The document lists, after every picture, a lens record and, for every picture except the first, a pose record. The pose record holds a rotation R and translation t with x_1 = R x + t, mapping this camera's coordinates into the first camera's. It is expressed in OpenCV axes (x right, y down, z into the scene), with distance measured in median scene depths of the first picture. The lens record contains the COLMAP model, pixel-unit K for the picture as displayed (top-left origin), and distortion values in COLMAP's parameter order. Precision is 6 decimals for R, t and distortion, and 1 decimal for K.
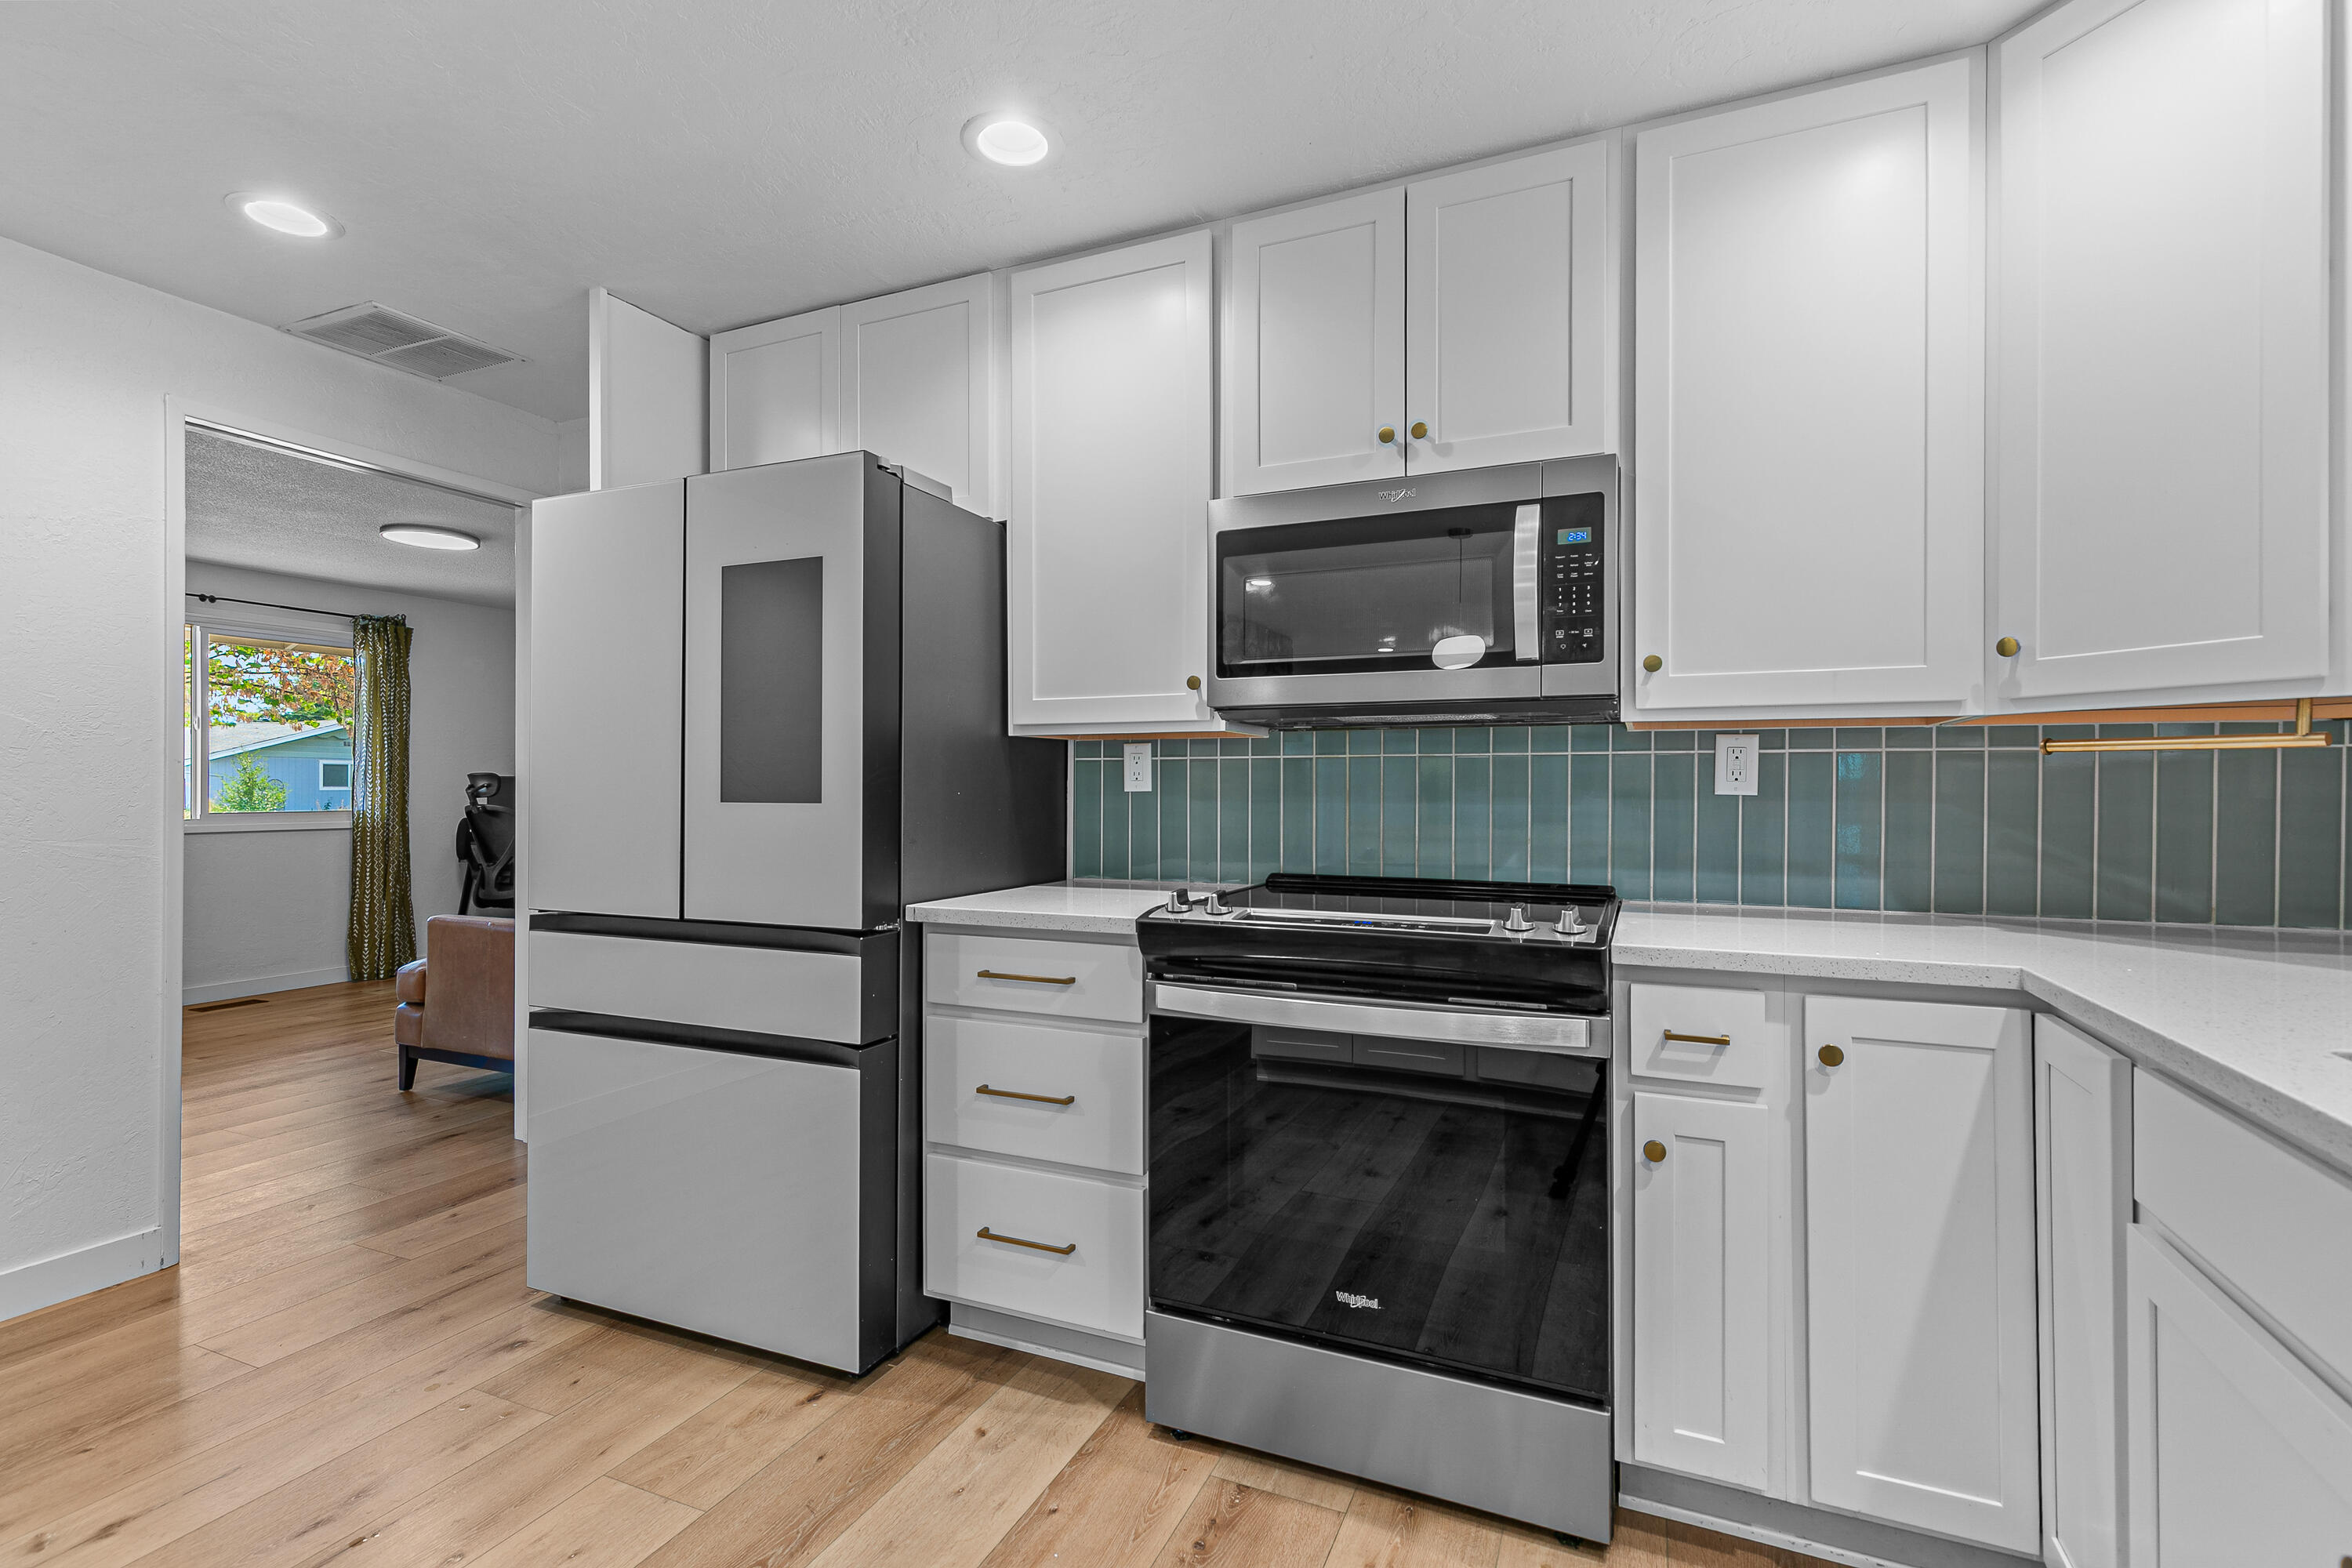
lens RADIAL K [[1072.7, 0, 1169.3], [0, 1072.7, 785.1], [0, 0, 1]] dist [0.011427, -0.001844]
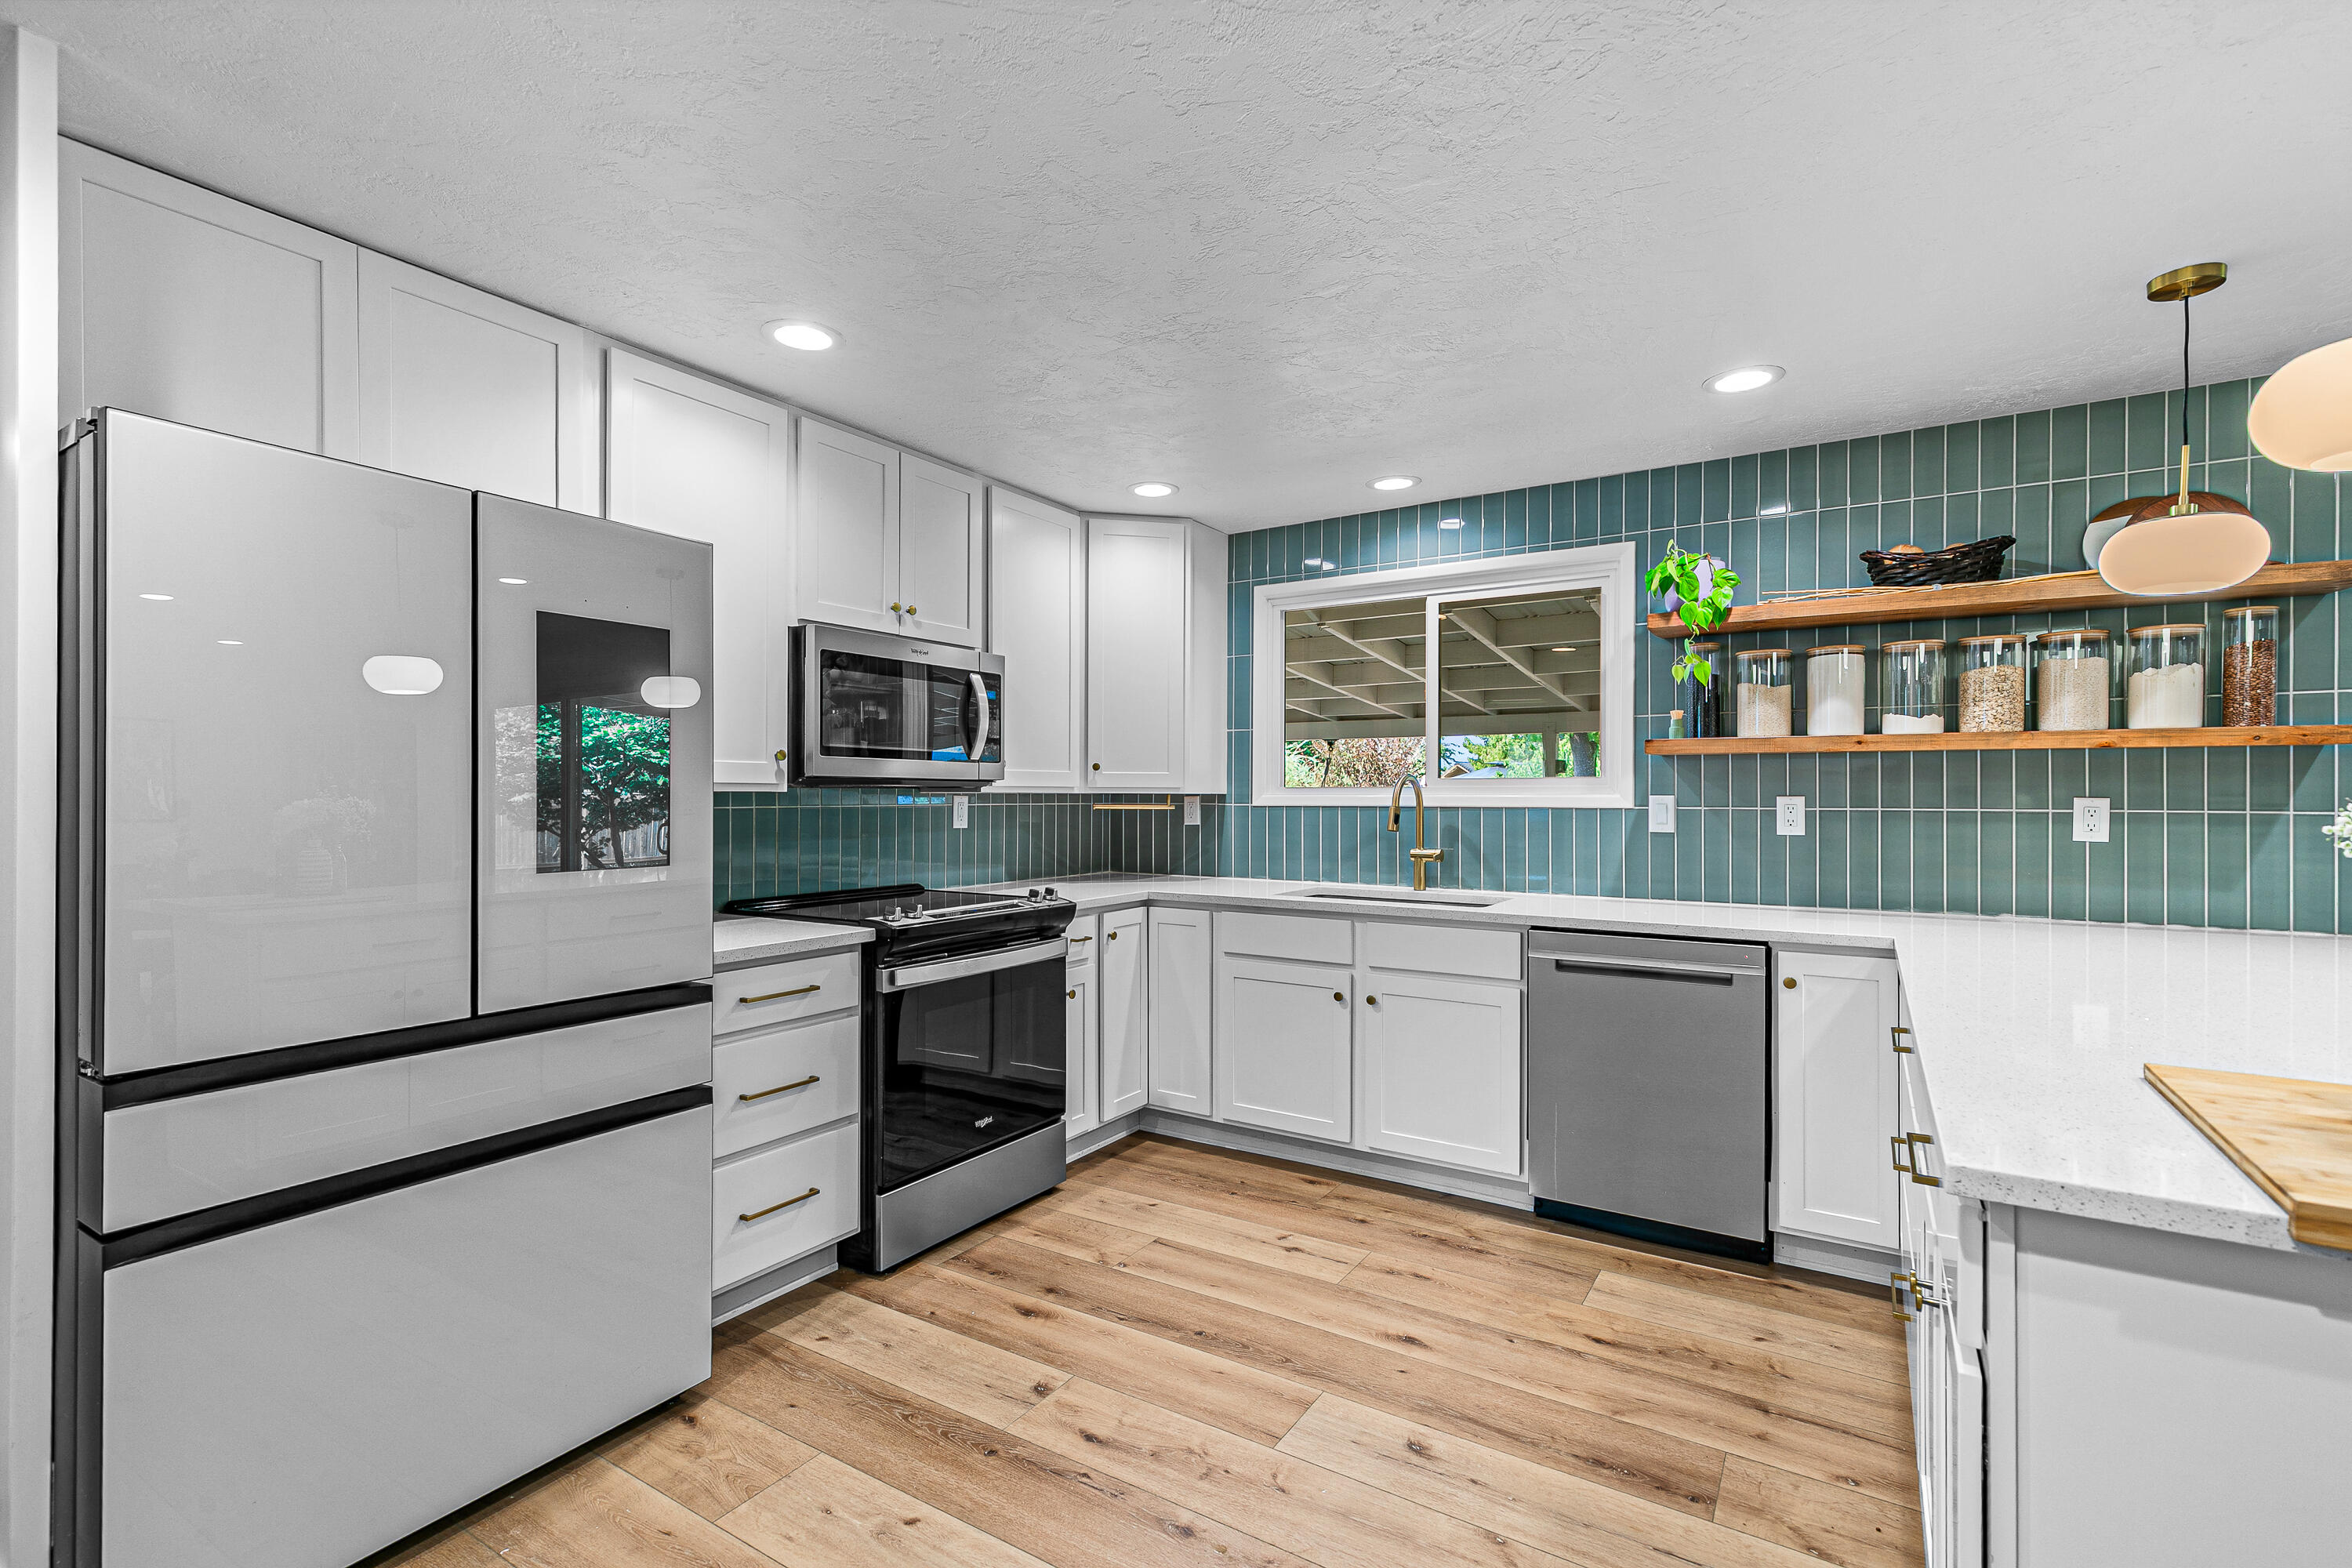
lens RADIAL K [[1072.7, 0, 1186.7], [0, 1072.7, 791.6], [0, 0, 1]] dist [0.011427, -0.001844]
pose [[0.143344, 0.000103, 0.989673, -1.186809], [-0.005736, 0.999983, 0.000727, -0.054213], [-0.989656, -0.005781, 0.143342, 0.323240]]
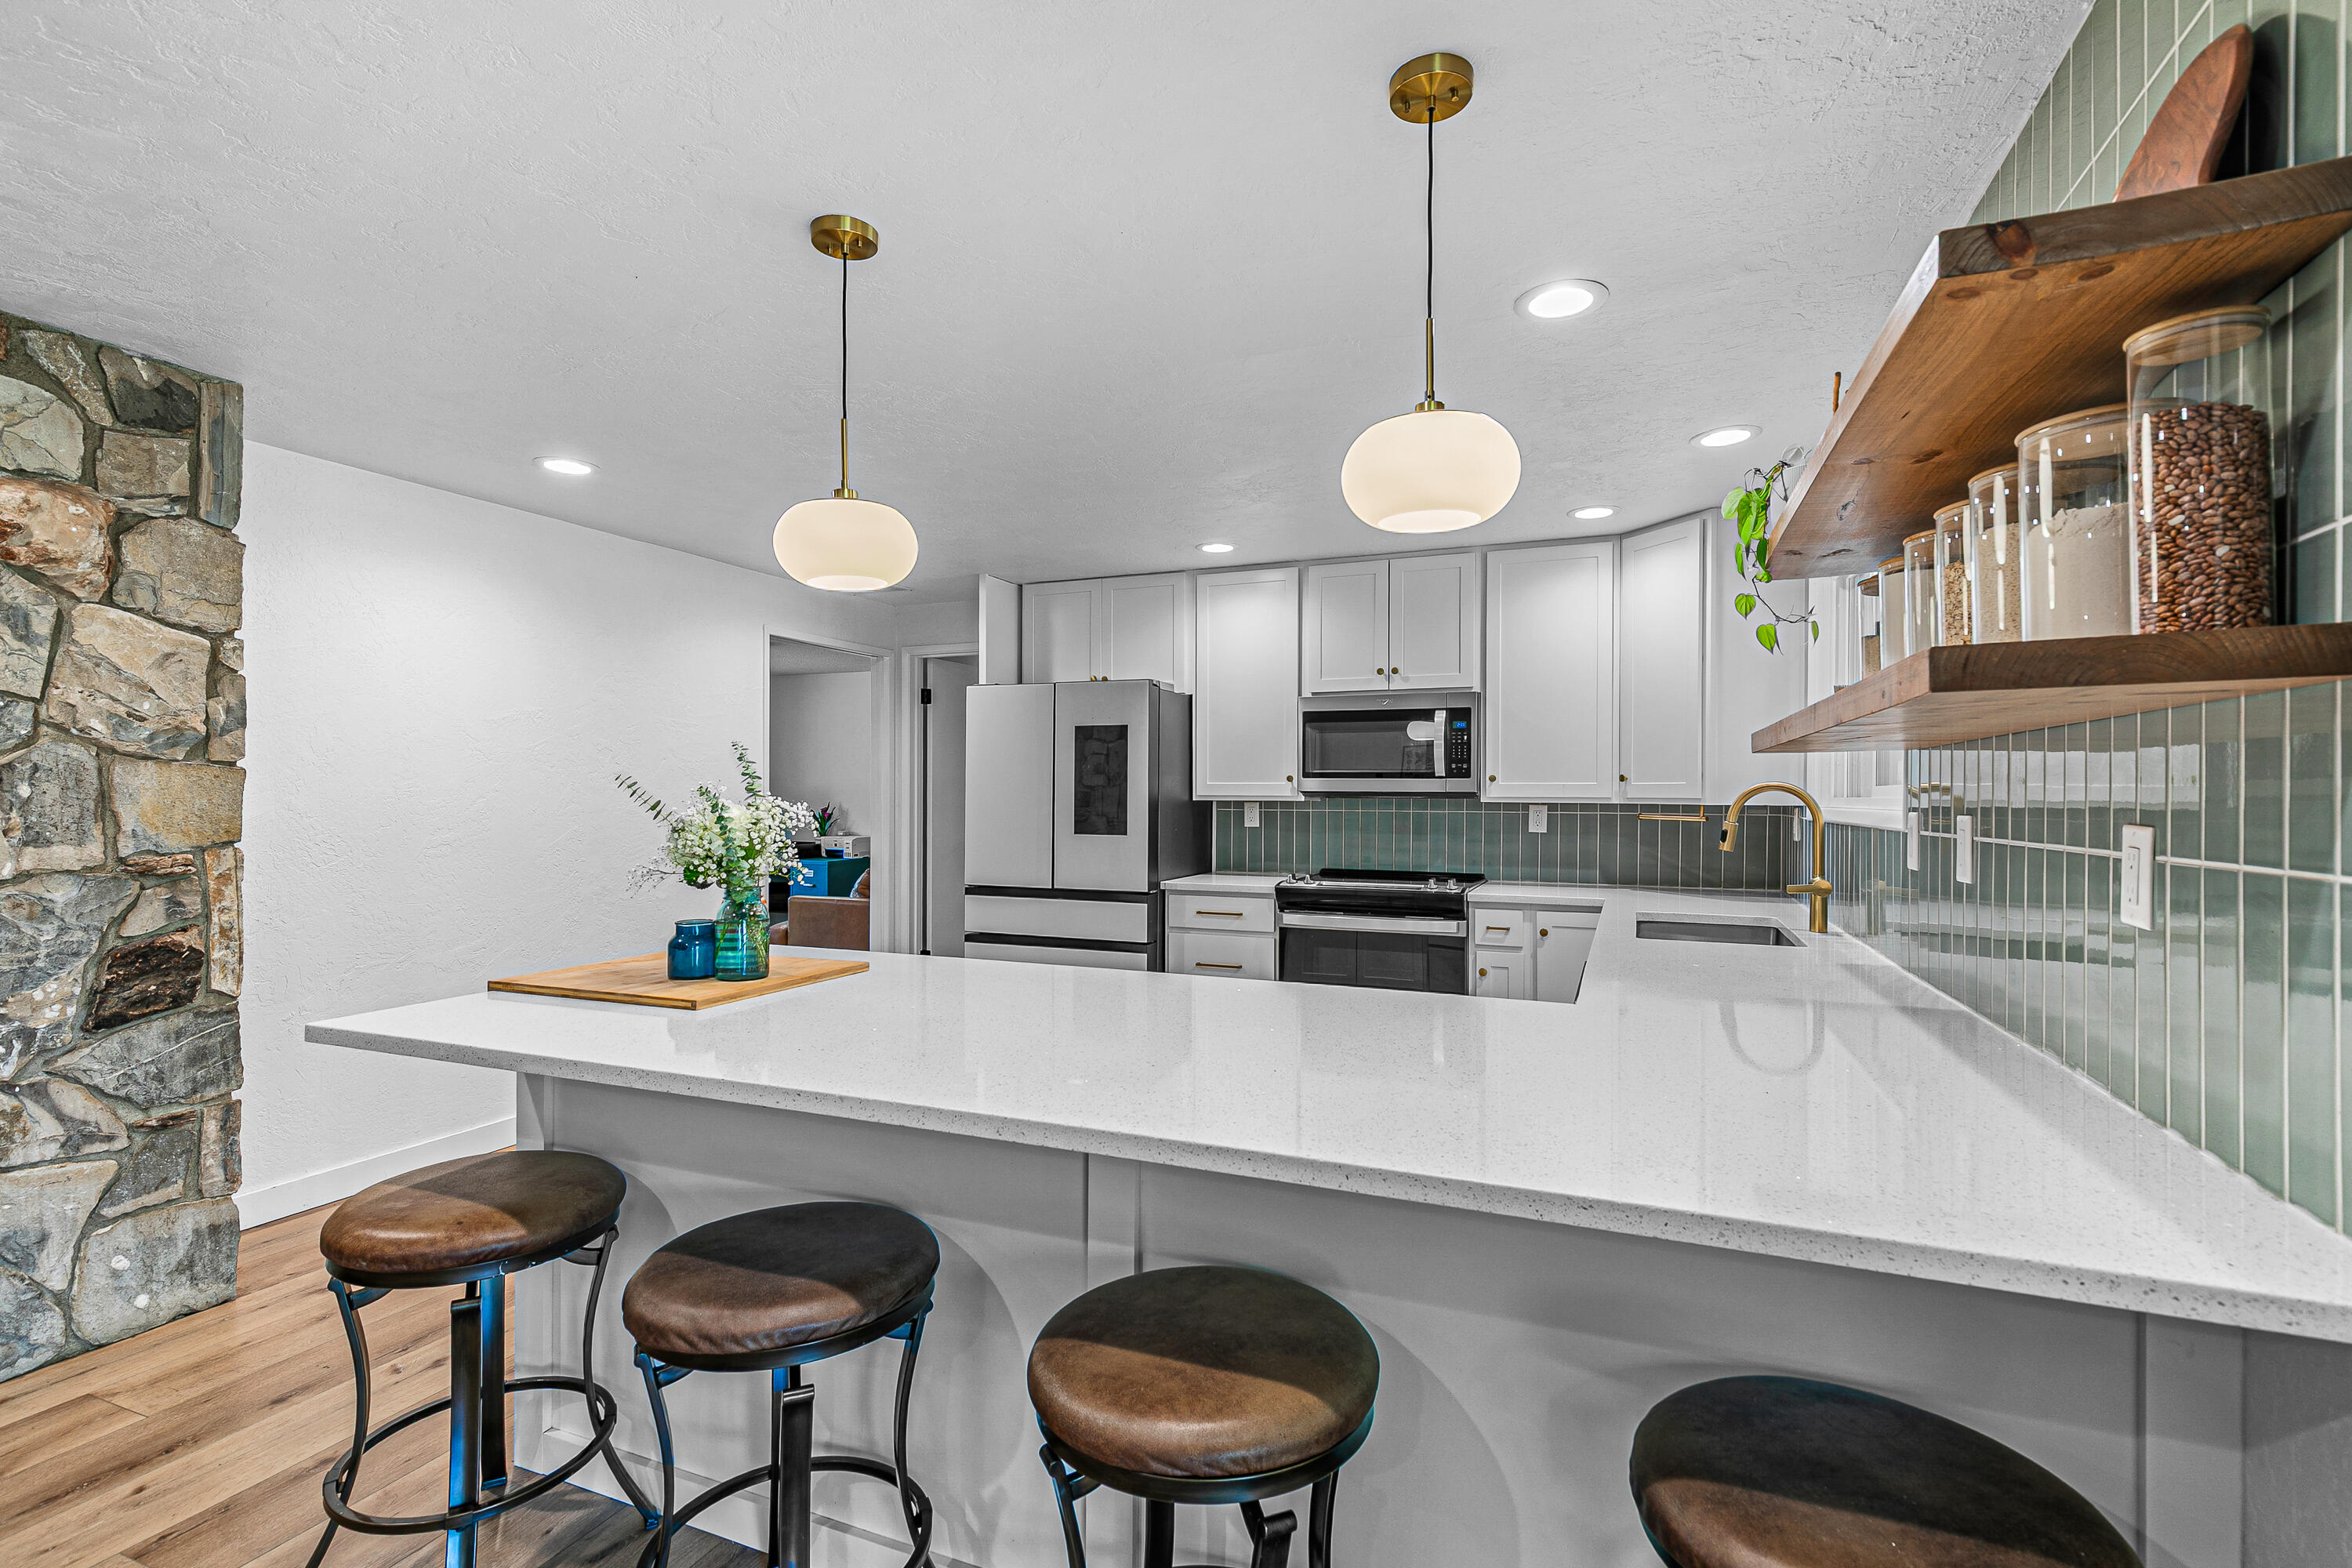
lens RADIAL K [[1072.7, 0, 1166.4], [0, 1072.7, 792.4], [0, 0, 1]] dist [0.011427, -0.001844]
pose [[0.999966, 0.002329, 0.007855, -0.239294], [-0.002314, 0.999996, -0.001852, -0.063480], [-0.007859, 0.001834, 0.999967, -1.132024]]
